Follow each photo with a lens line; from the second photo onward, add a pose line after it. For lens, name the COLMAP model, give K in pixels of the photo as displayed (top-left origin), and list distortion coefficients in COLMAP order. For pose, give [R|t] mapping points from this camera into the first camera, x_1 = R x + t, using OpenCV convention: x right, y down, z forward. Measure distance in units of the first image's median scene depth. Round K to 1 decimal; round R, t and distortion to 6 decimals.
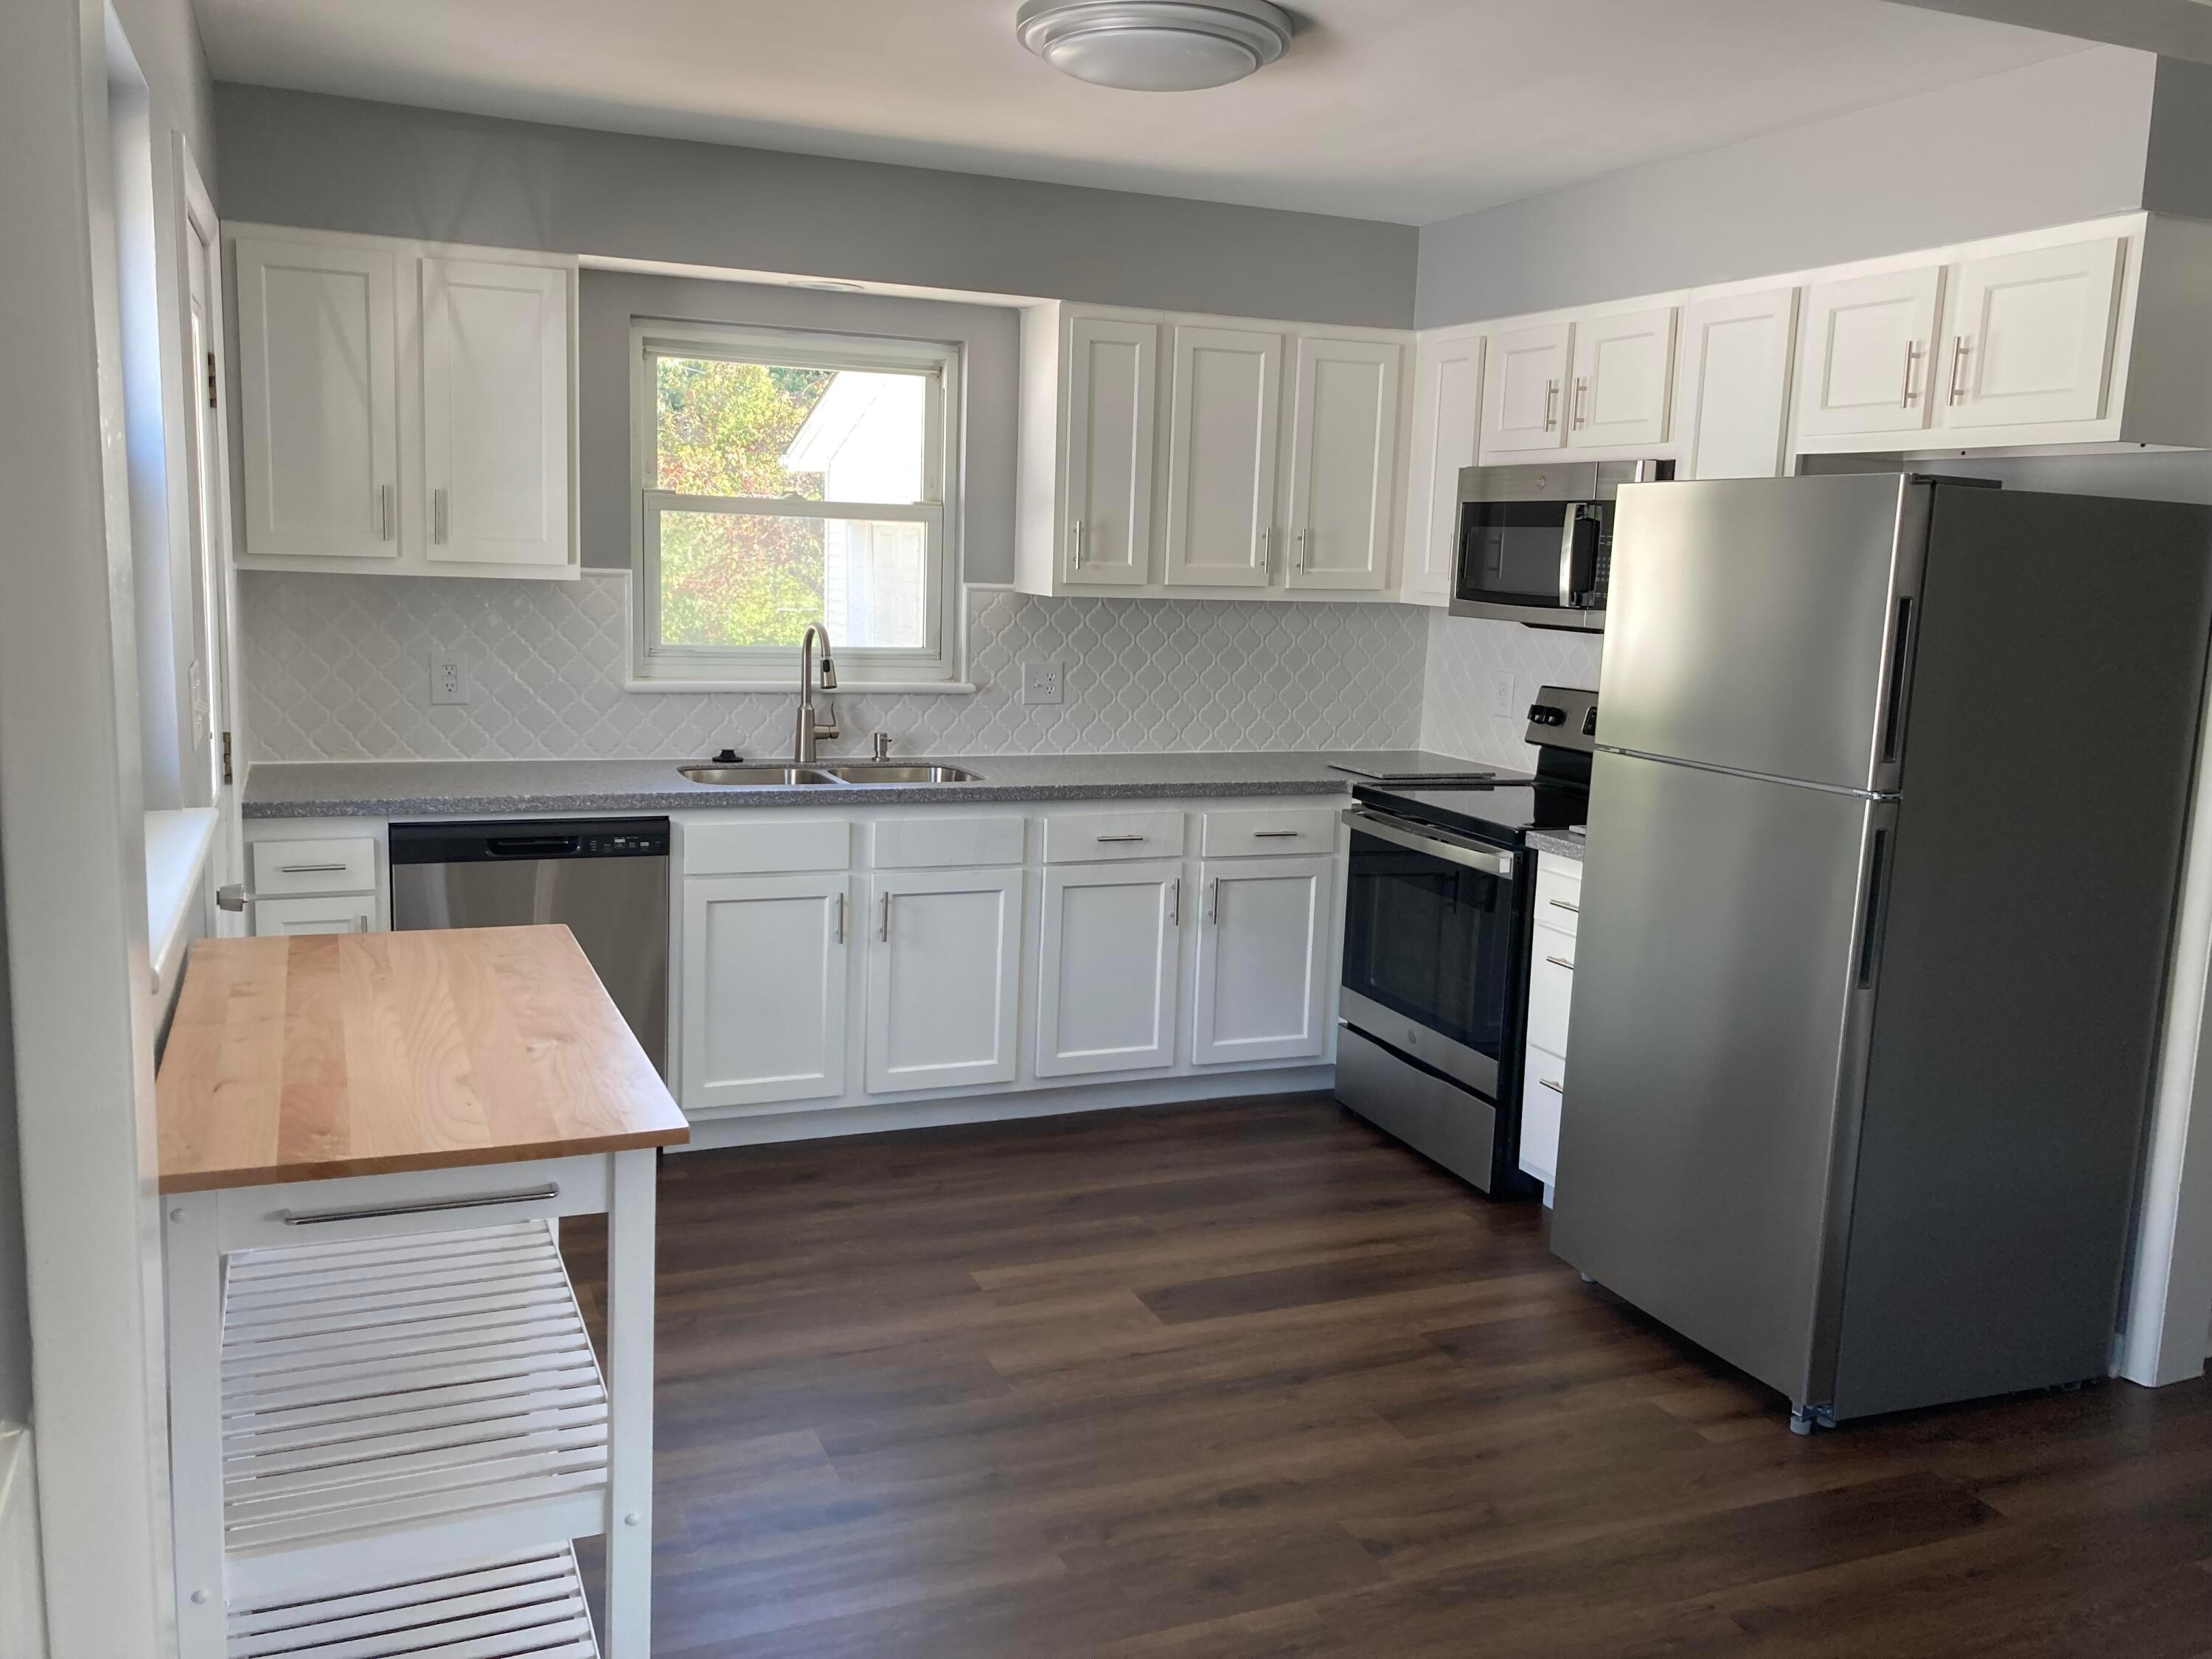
lens RADIAL K [[1782.4, 0, 1077.1], [0, 1782.4, 833.3], [0, 0, 1]] dist [0.057165, -0.219134]
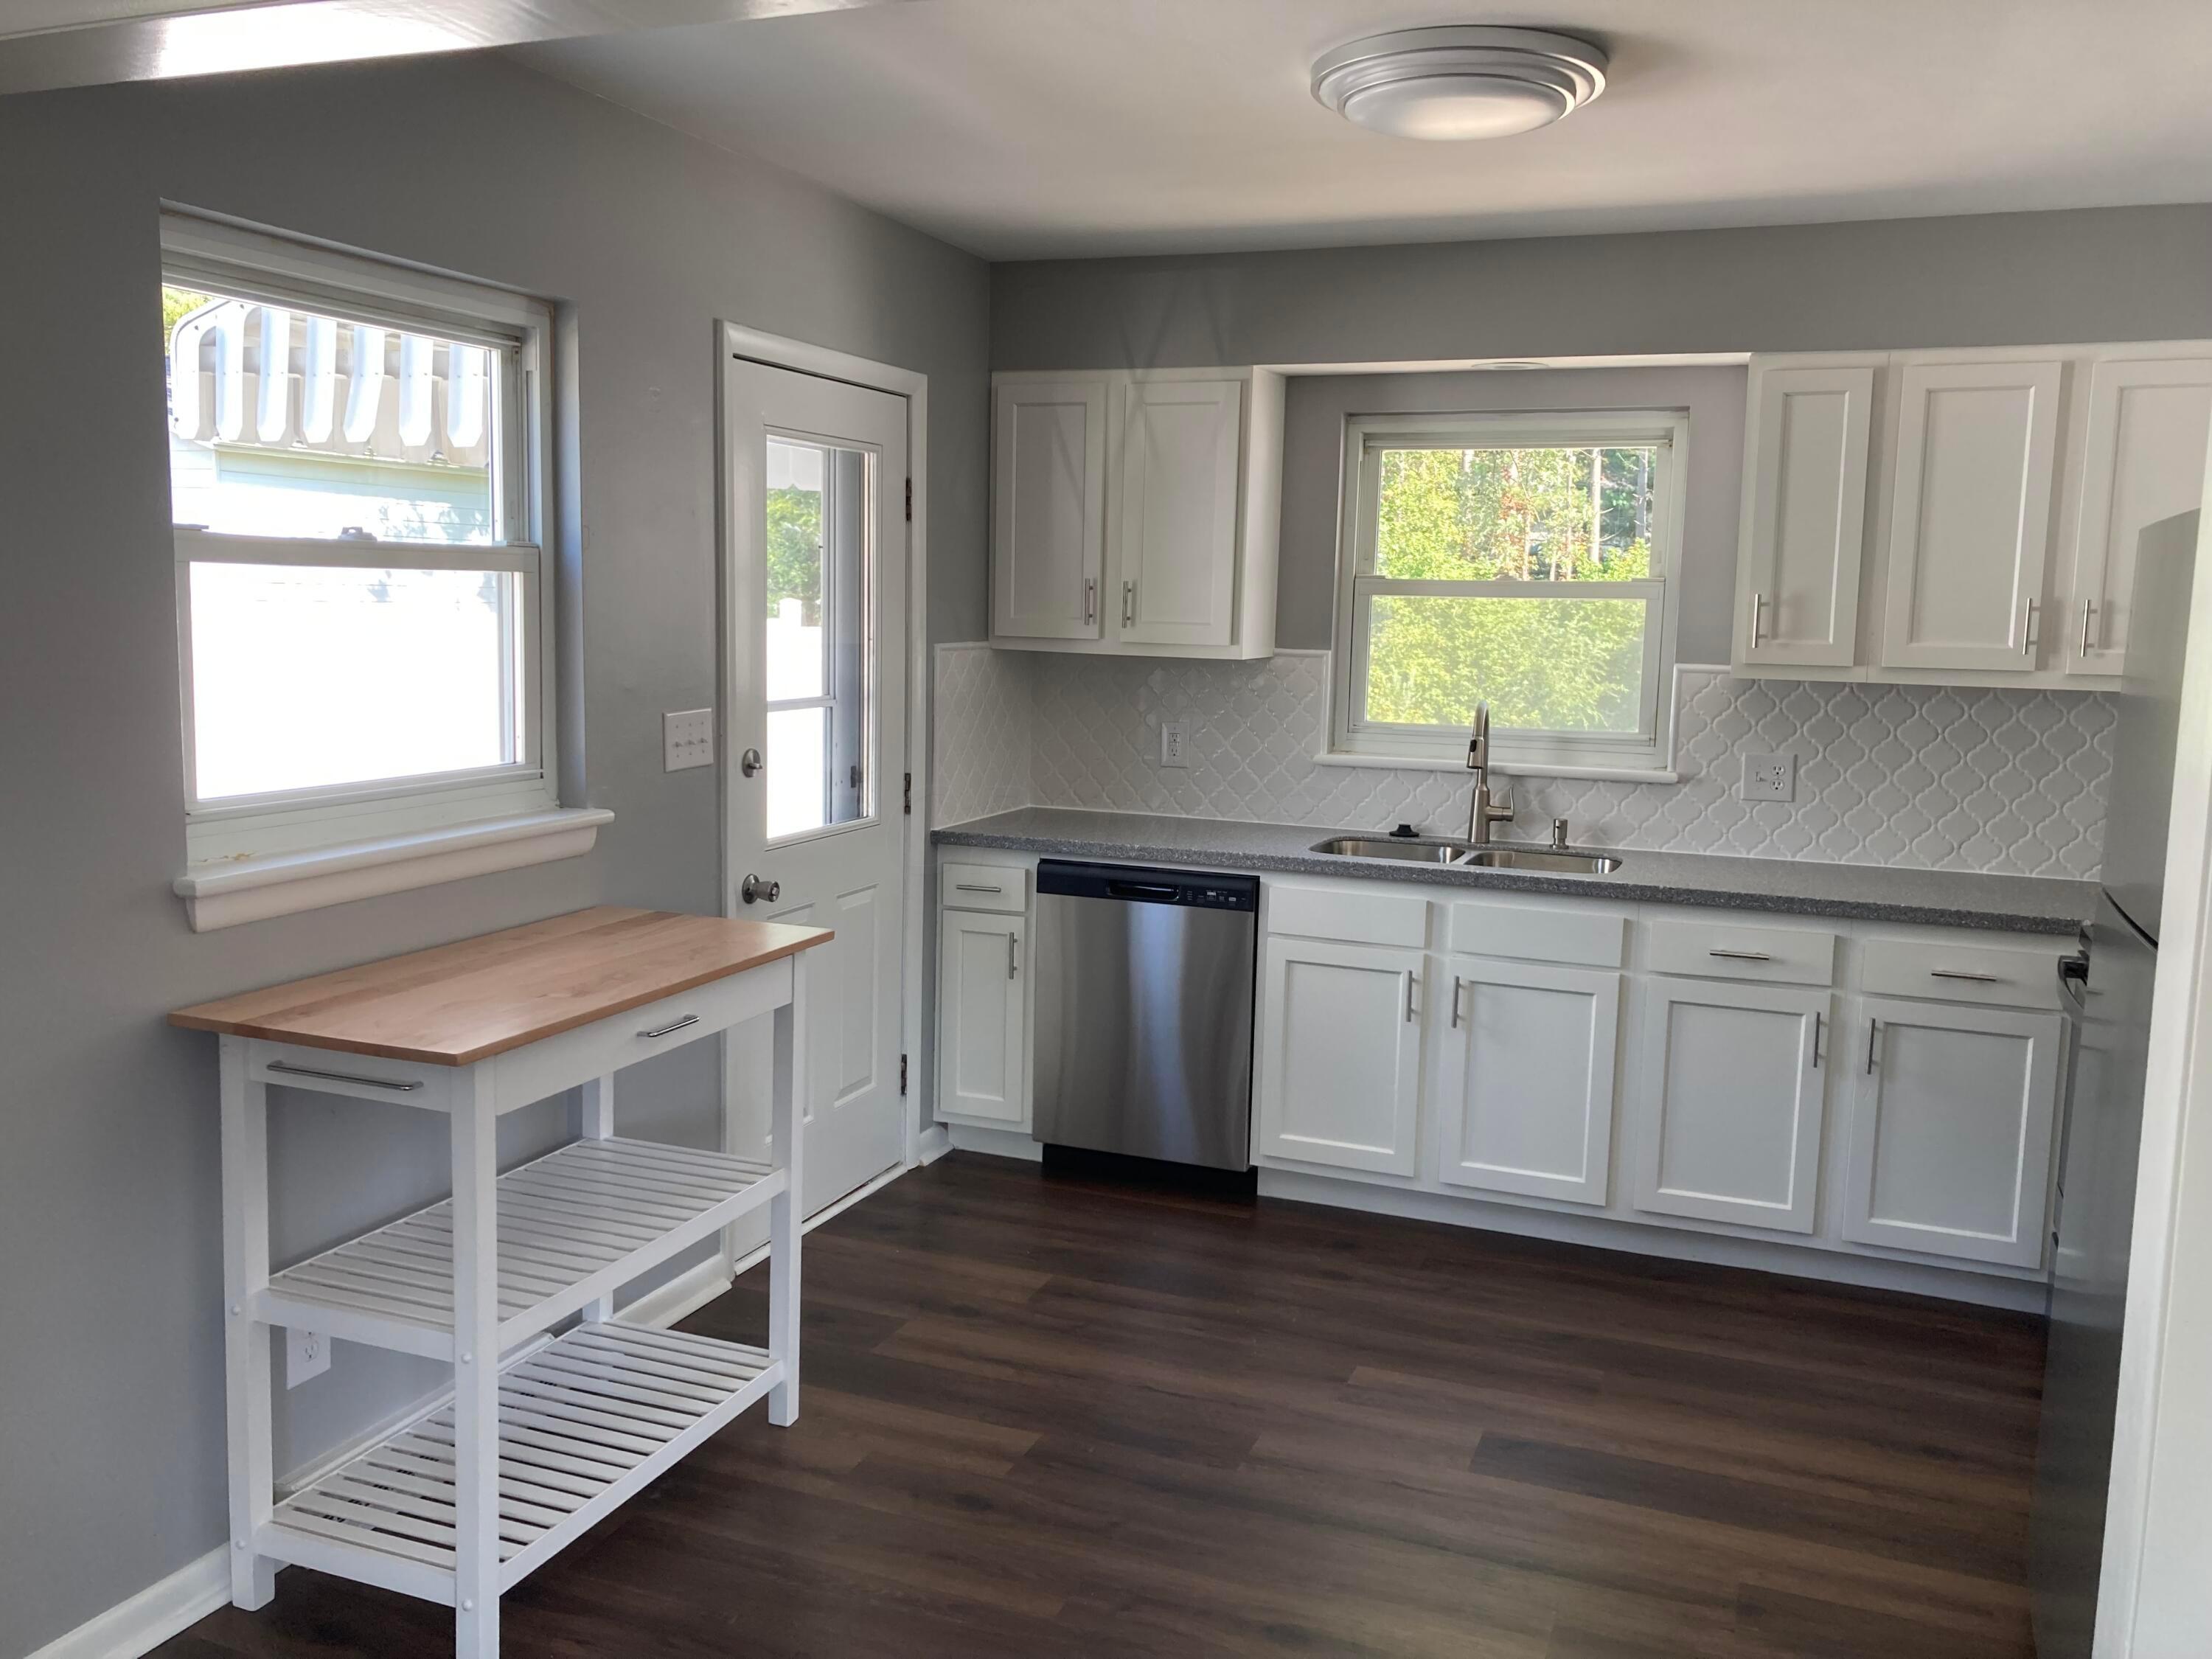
lens RADIAL K [[1782.4, 0, 1077.1], [0, 1782.4, 833.3], [0, 0, 1]] dist [0.057165, -0.219134]
pose [[0.696138, 0.071484, -0.714340, 0.417697], [-0.110450, 0.993848, -0.008182, -0.013201], [0.709361, 0.084594, 0.699750, 0.155882]]
